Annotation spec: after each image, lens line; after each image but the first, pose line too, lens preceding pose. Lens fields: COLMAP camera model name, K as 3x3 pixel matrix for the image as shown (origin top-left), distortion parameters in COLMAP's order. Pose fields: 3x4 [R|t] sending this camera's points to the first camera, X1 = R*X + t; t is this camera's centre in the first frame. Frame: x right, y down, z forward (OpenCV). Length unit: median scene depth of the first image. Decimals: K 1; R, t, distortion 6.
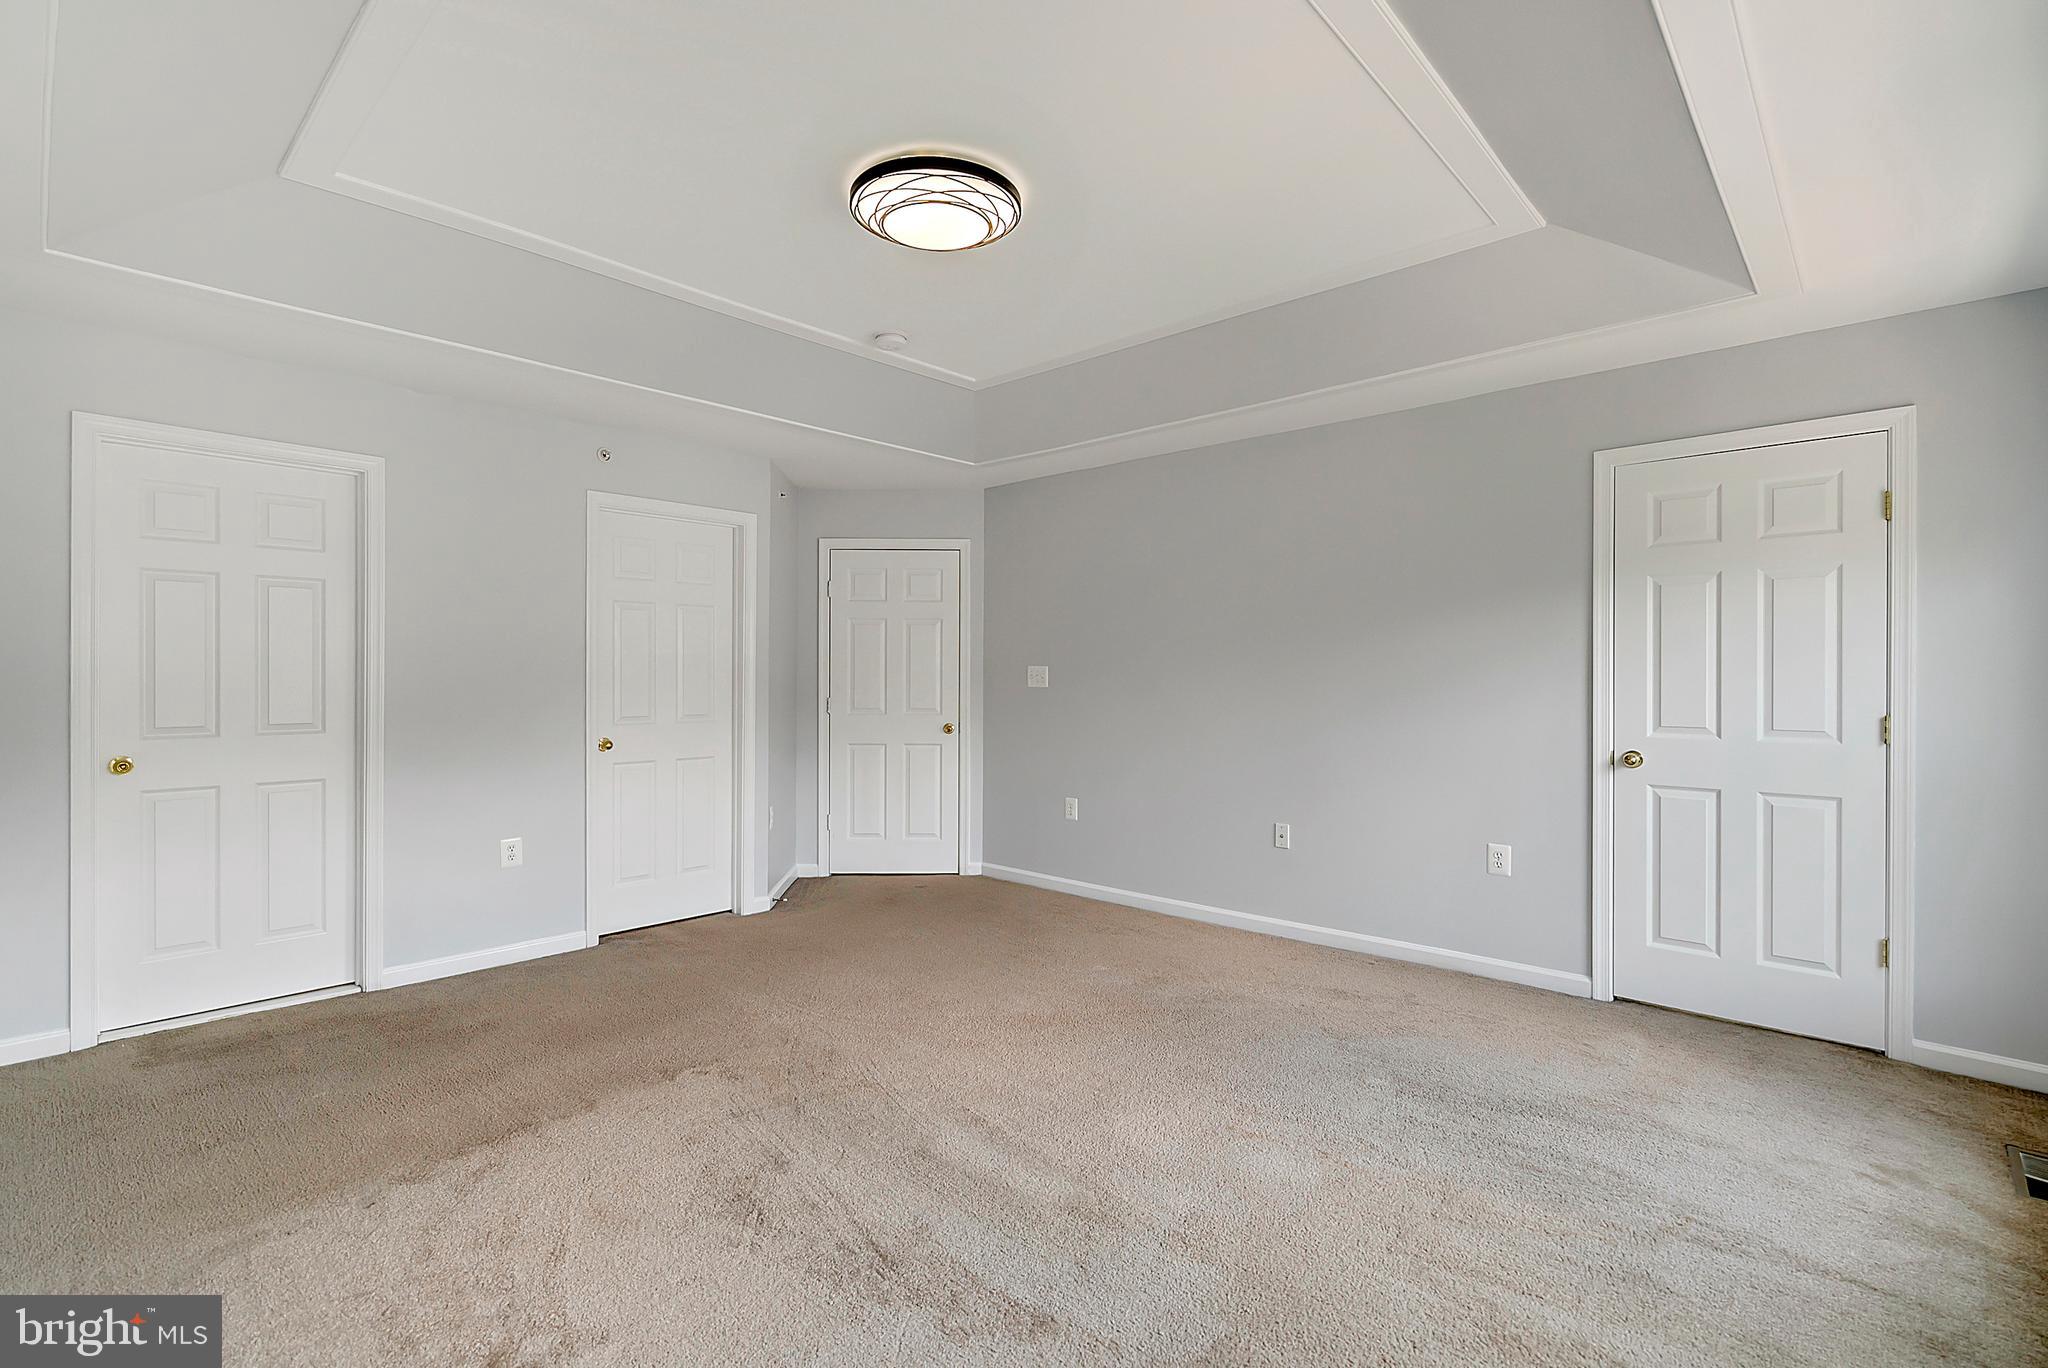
lens RADIAL K [[940.8, 0, 1014.0], [0, 940.8, 668.4], [0, 0, 1]] dist [-0.004078, 0.000145]
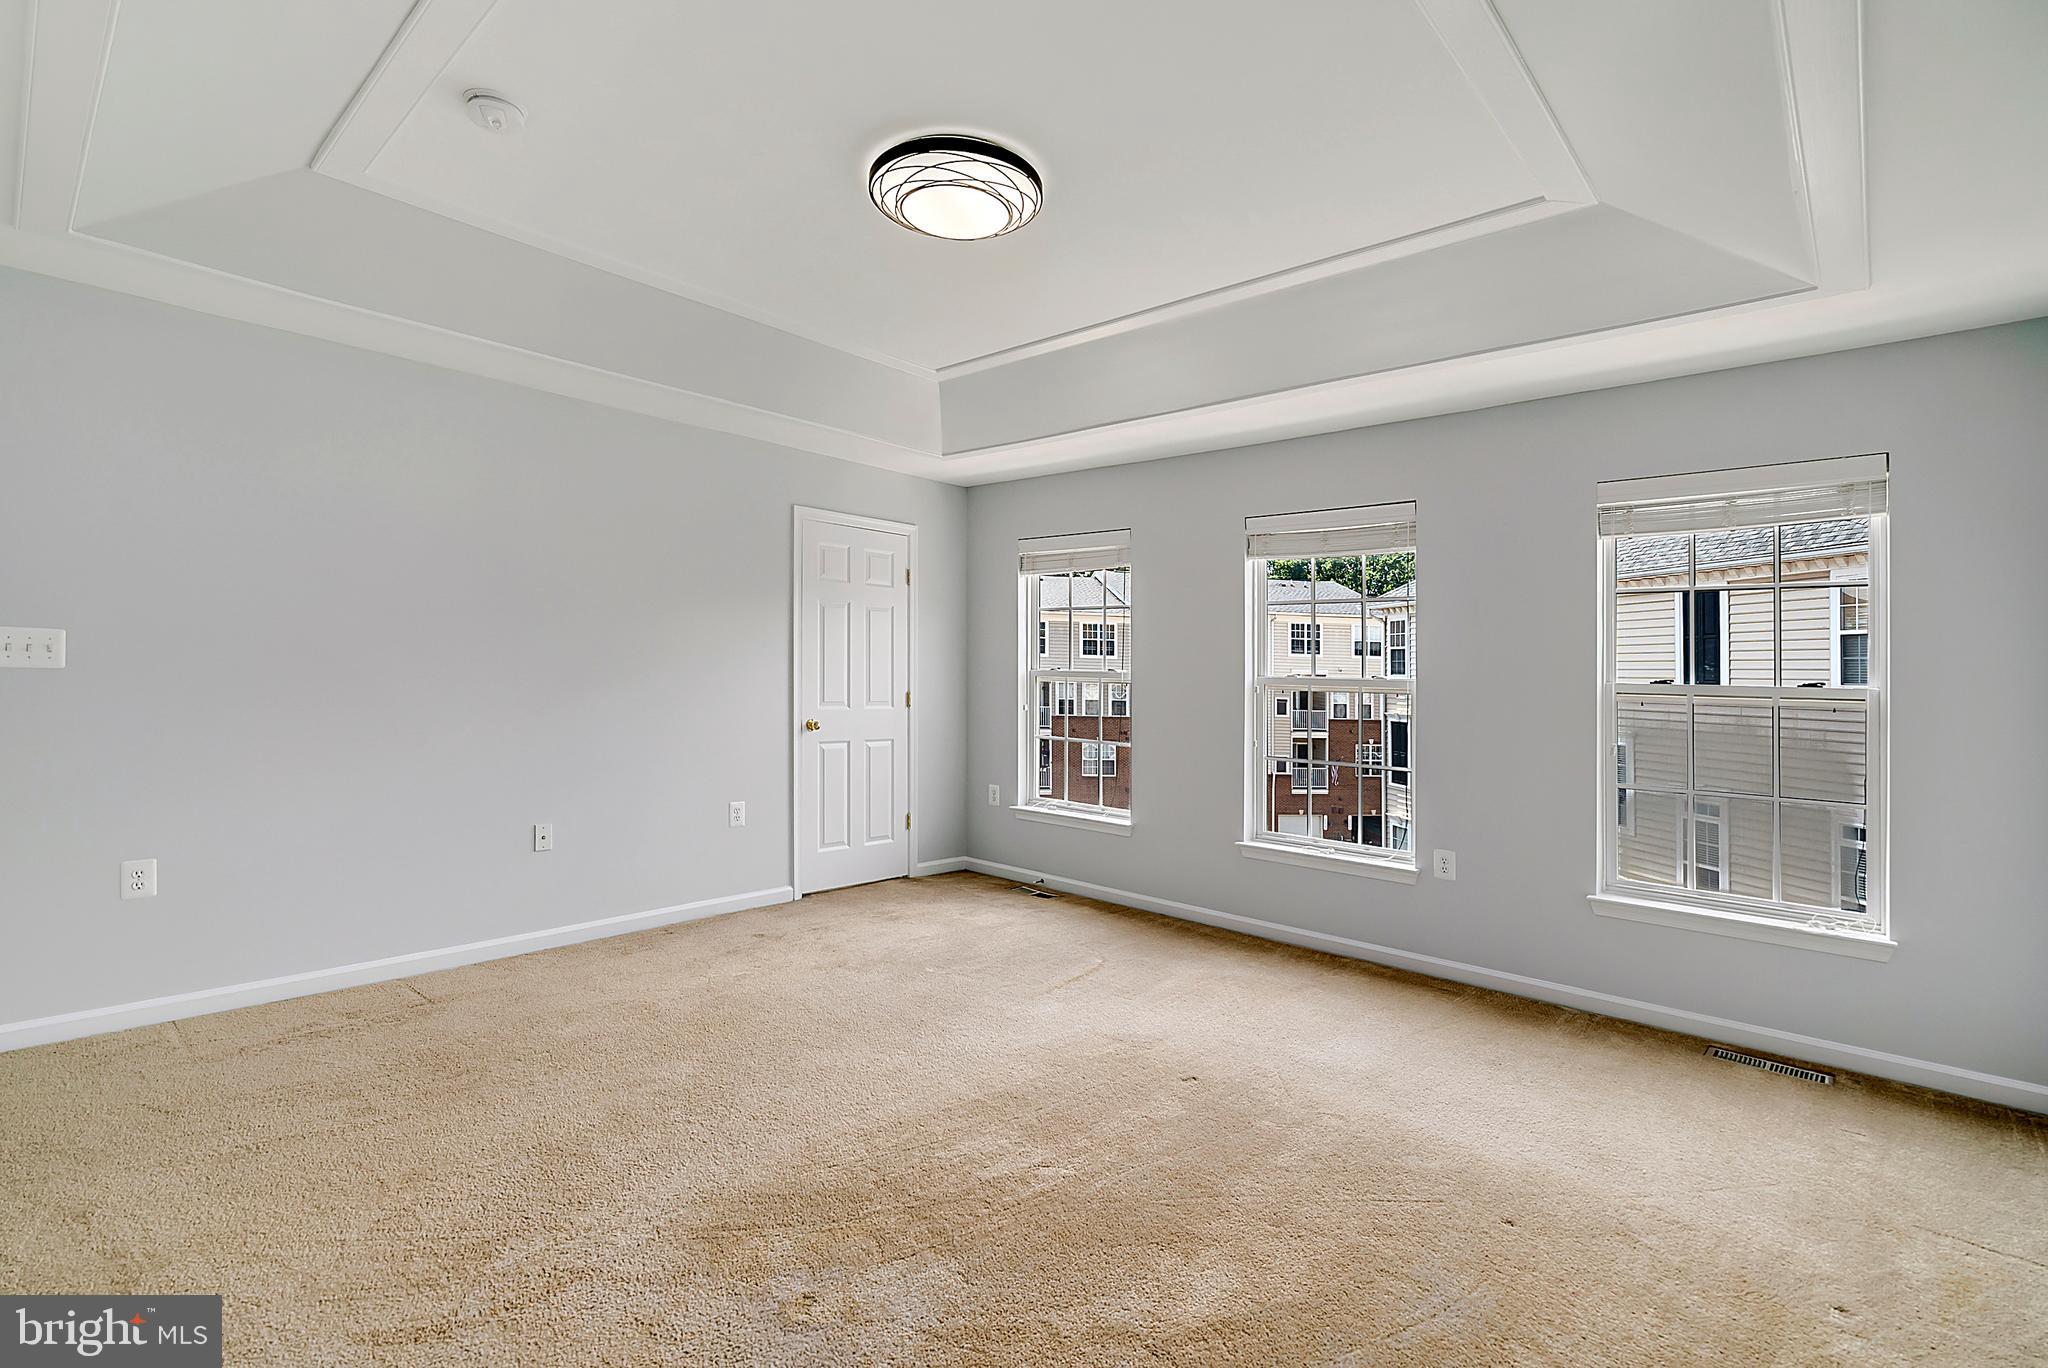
lens RADIAL K [[949.6, 0, 1010.5], [0, 949.6, 658.7], [0, 0, 1]] dist [-0.002214, 0.000036]
pose [[-0.009655, 0.015886, 0.999827, -0.794243], [-0.033083, 0.999321, -0.016197, 0.007866], [-0.999406, -0.033233, -0.009122, 0.704970]]
